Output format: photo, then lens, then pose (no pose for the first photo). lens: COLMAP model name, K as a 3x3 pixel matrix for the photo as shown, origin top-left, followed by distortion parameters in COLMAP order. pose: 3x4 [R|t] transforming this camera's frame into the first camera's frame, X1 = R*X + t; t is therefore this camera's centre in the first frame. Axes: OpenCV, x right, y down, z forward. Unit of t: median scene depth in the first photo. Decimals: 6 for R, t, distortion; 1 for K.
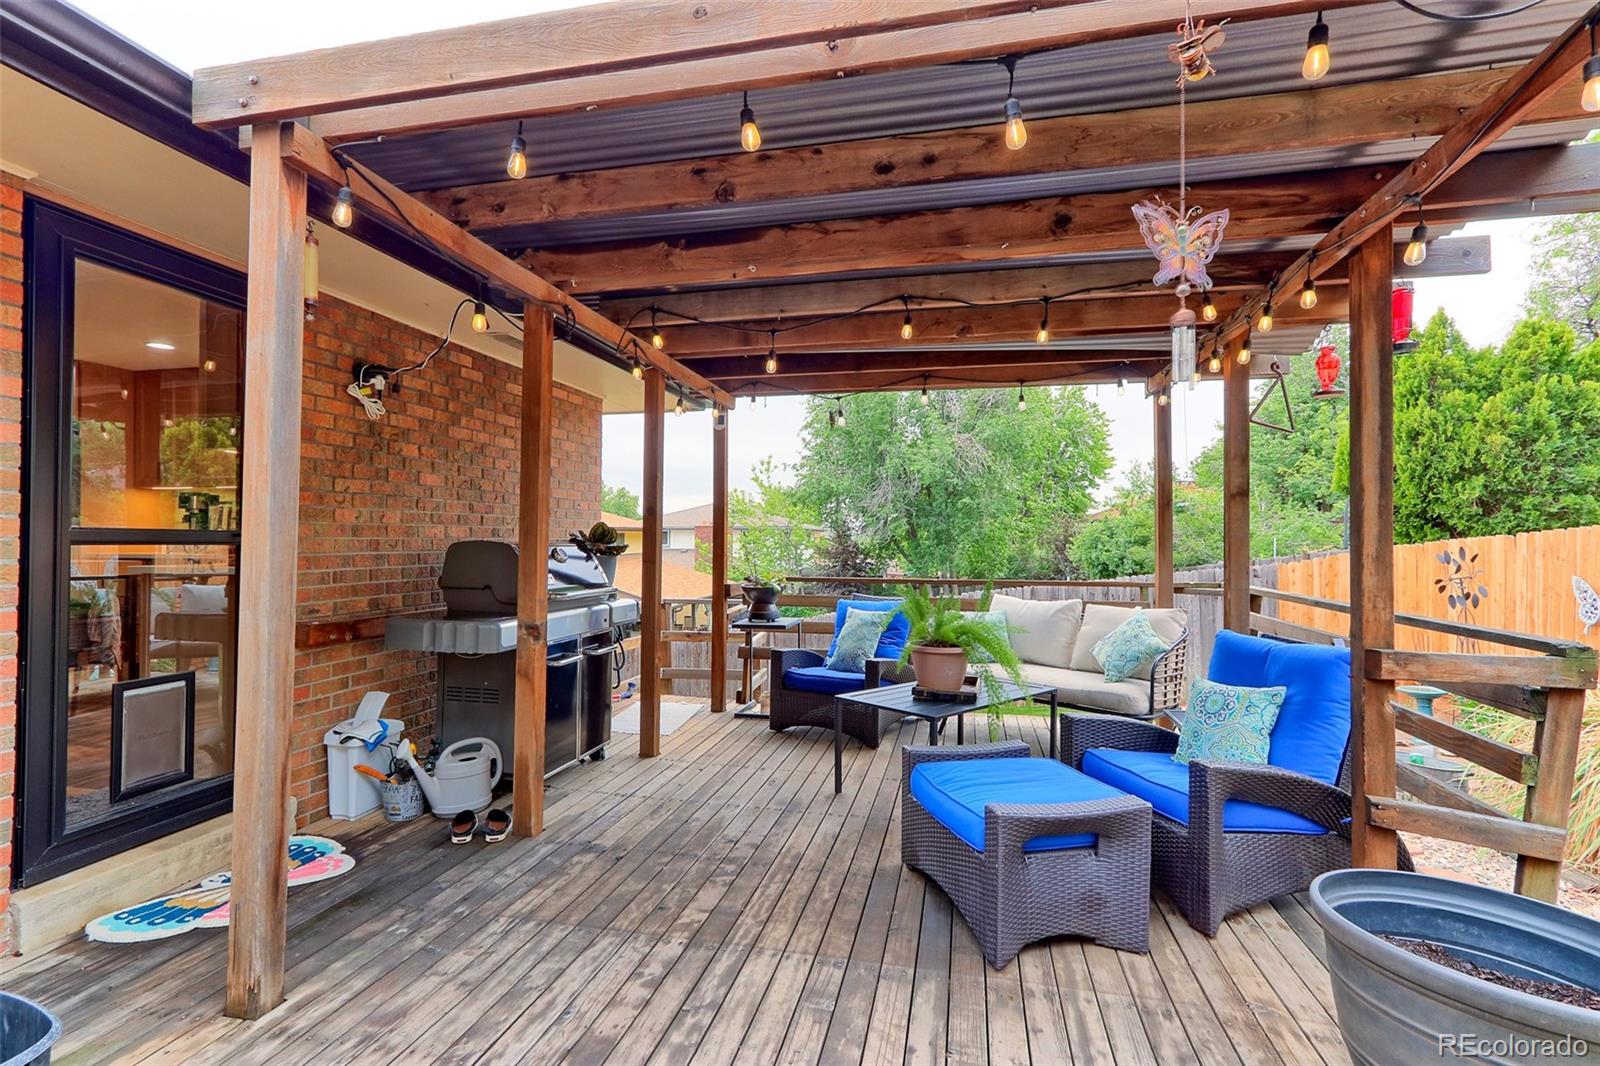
lens RADIAL K [[755.7, 0, 798.8], [0, 755.7, 526.1], [0, 0, 1]] dist [0.014334, -0.000392]
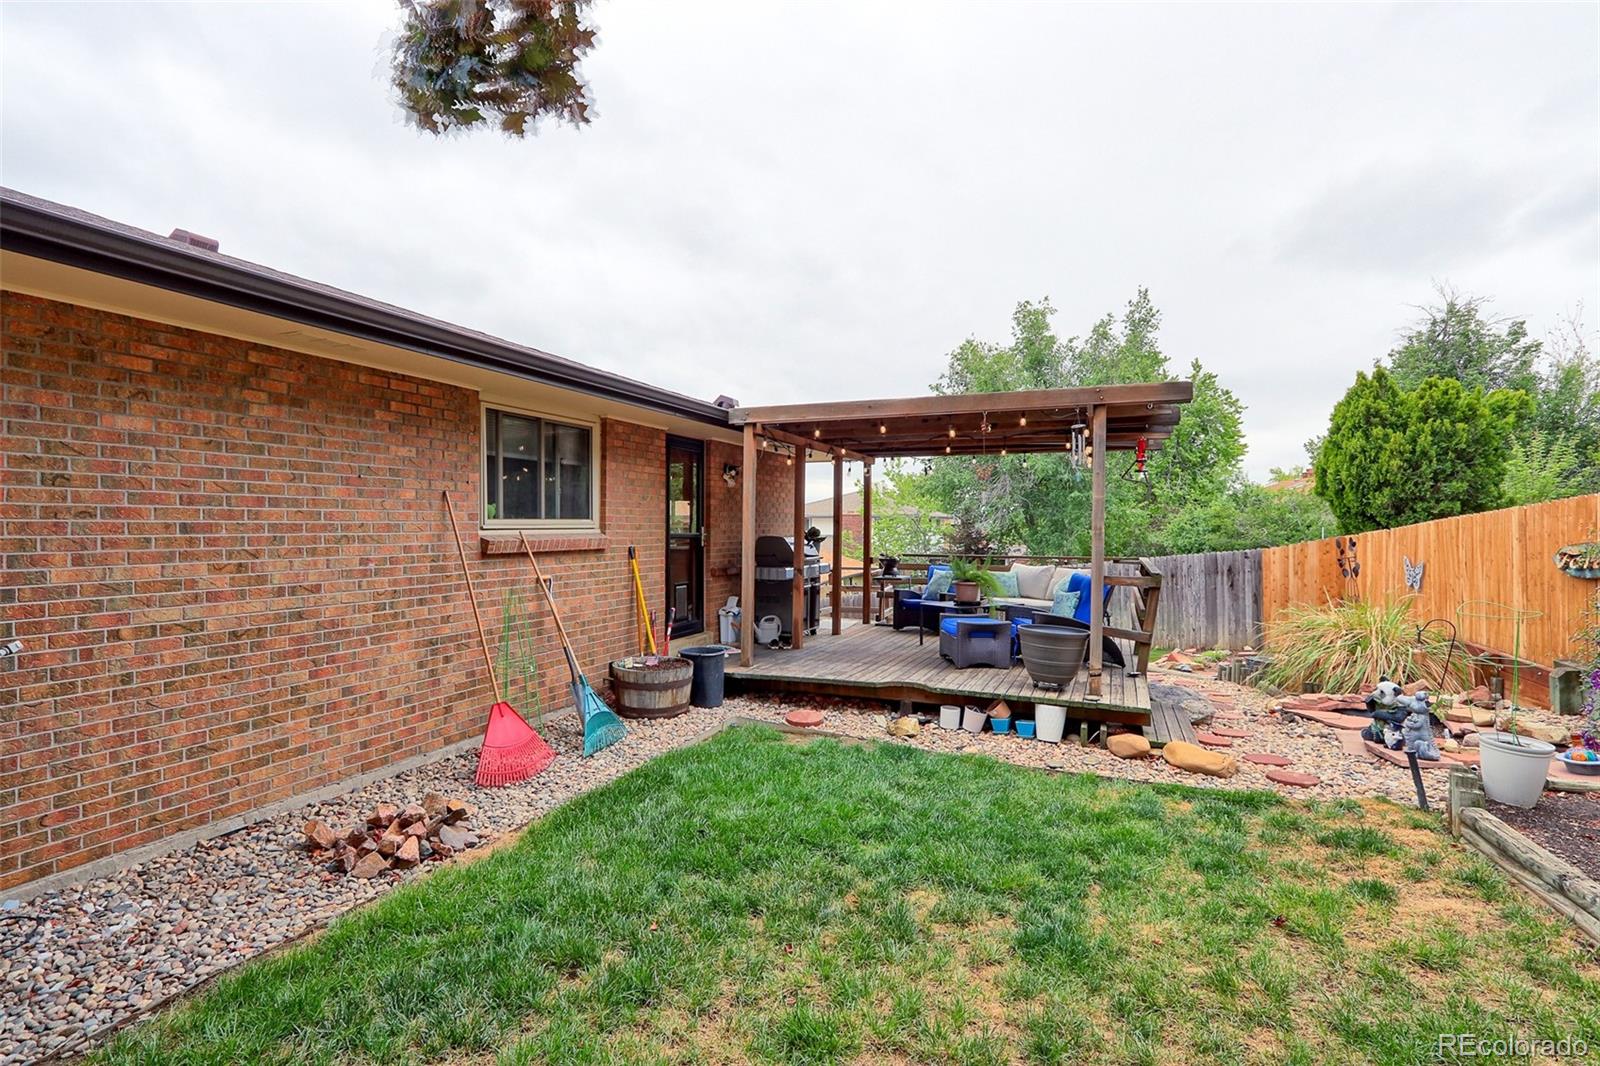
lens RADIAL K [[768.9, 0, 803.9], [0, 768.9, 540.4], [0, 0, 1]] dist [-0.015189, -0.000008]
pose [[0.986028, 0.002308, -0.166561, 0.041772], [0.004166, 0.999250, 0.038508, -0.027842], [0.166525, -0.038664, 0.985279, -0.639598]]
